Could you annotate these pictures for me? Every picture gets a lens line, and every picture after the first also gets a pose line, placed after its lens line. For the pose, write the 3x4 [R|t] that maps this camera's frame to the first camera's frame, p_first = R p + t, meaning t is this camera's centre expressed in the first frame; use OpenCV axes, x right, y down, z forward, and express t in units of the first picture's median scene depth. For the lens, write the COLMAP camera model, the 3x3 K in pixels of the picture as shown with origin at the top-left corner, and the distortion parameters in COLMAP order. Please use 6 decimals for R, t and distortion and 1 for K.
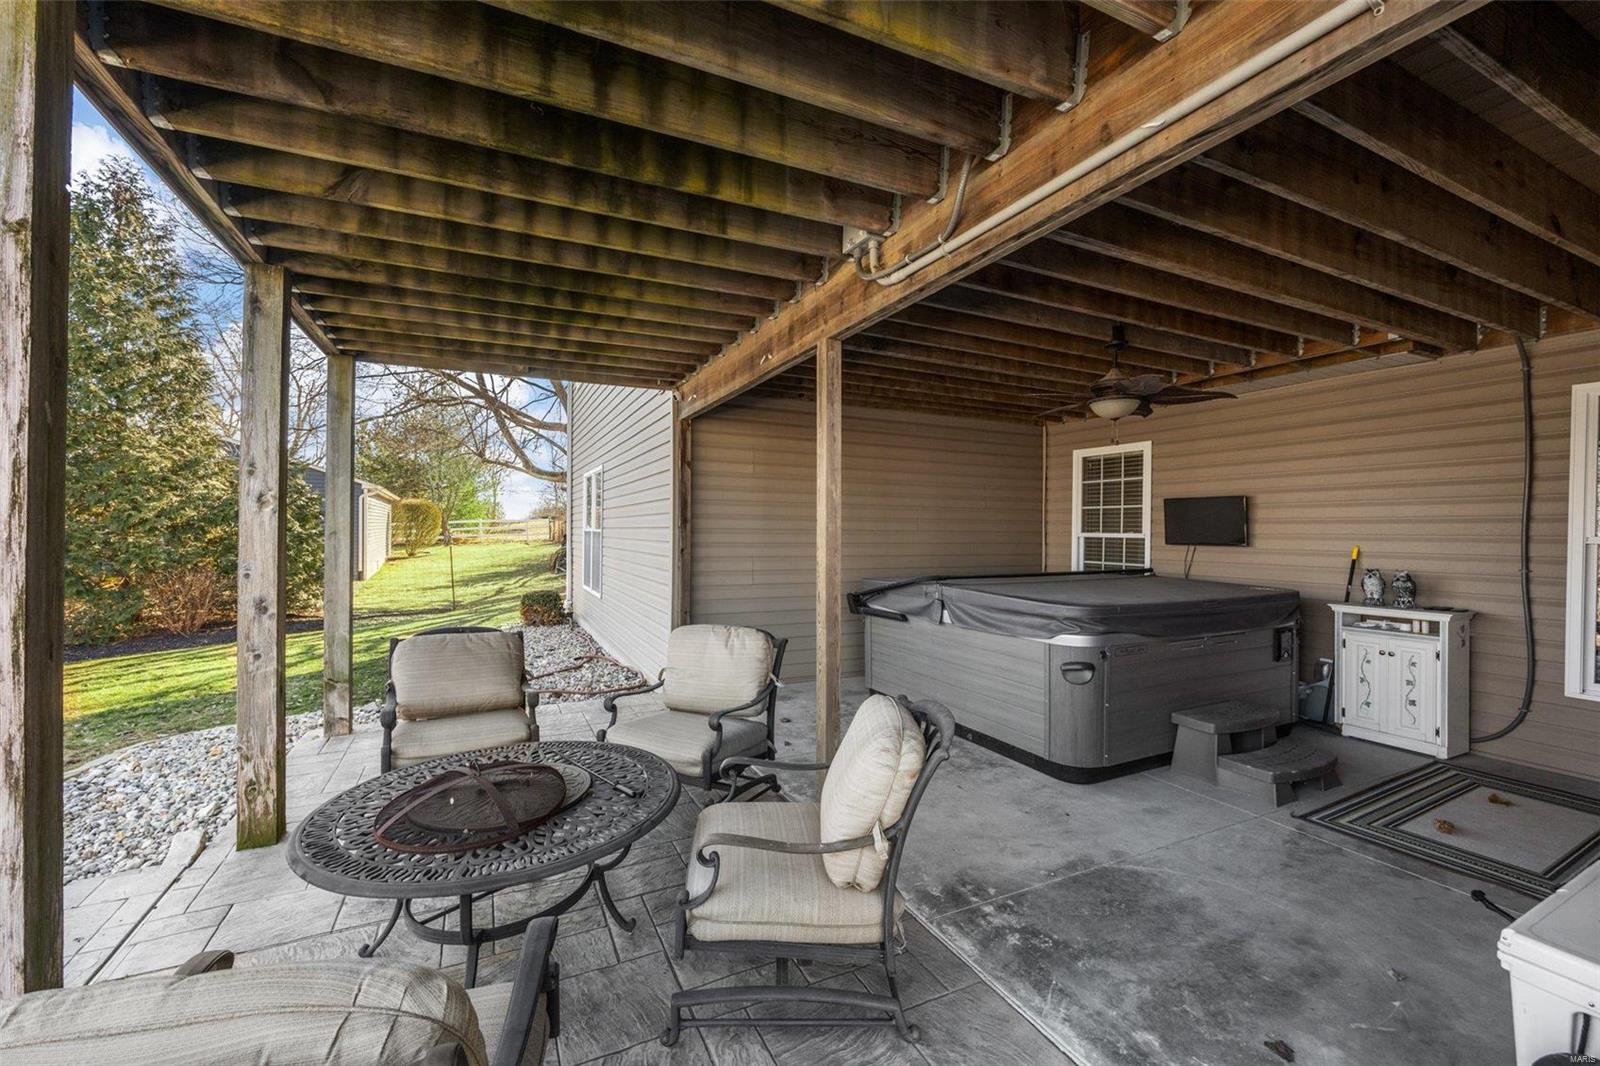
lens RADIAL K [[655.7, 0, 800.0], [0, 655.7, 533.0], [0, 0, 1]] dist [-0.000357, -0.000103]
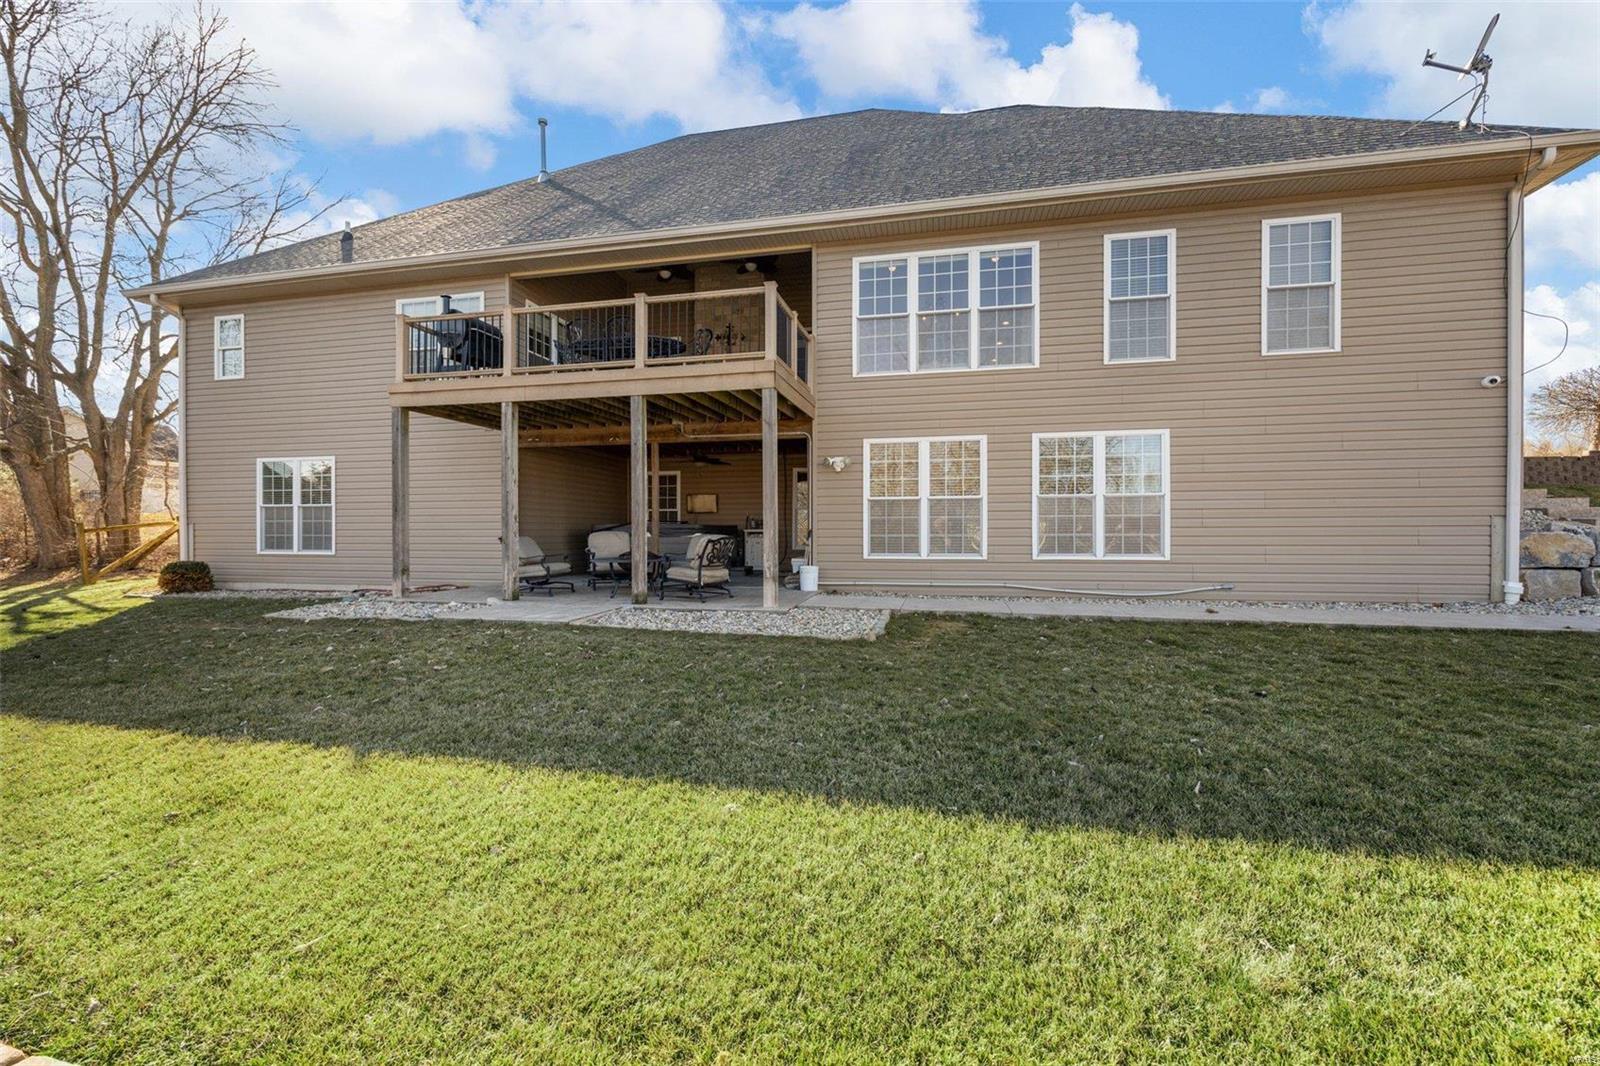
lens RADIAL K [[655.7, 0, 800.0], [0, 655.7, 533.0], [0, 0, 1]] dist [-0.000357, -0.000103]
pose [[0.621112, -0.008554, 0.783675, -1.556233], [0.009031, 0.999952, 0.003757, 0.120886], [-0.783670, 0.004744, 0.621159, -1.221670]]
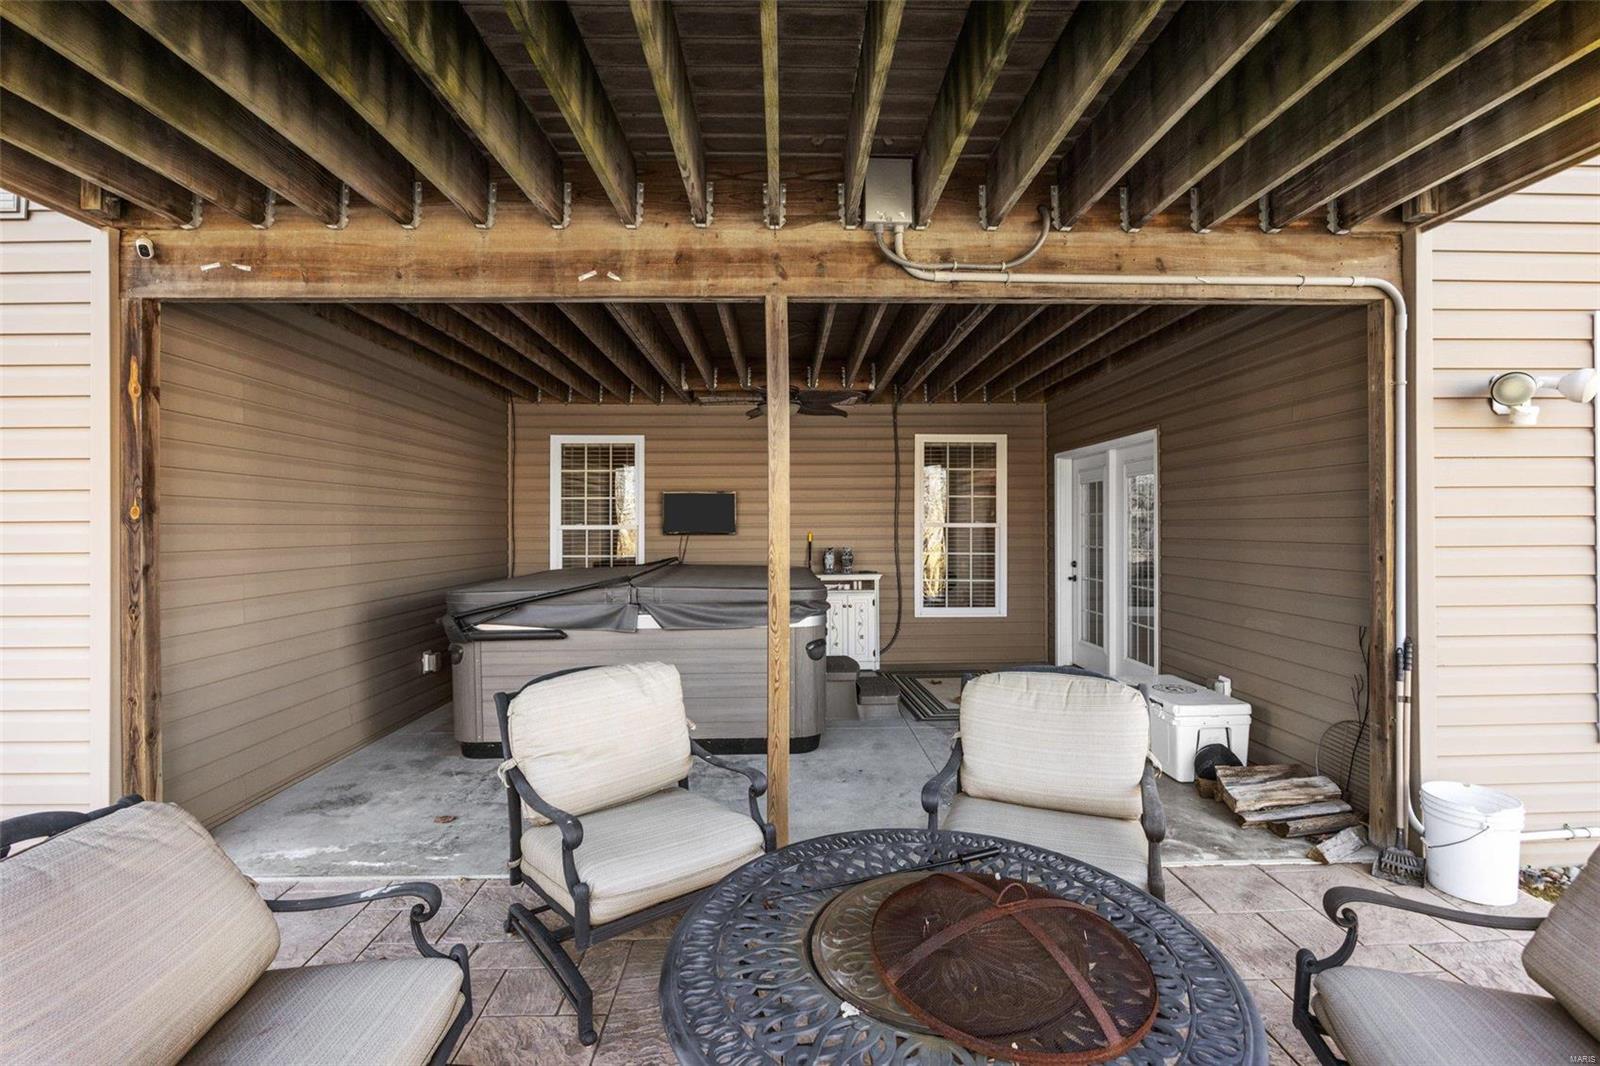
lens RADIAL K [[732.0, 0, 800.0], [0, 732.0, 533.0], [0, 0, 1]] dist [-0.017882, -0.000035]
pose [[0.410898, -0.020209, 0.911457, -0.587506], [0.012514, 0.999785, 0.016526, -0.003531], [-0.911595, 0.004615, 0.411063, 0.425763]]
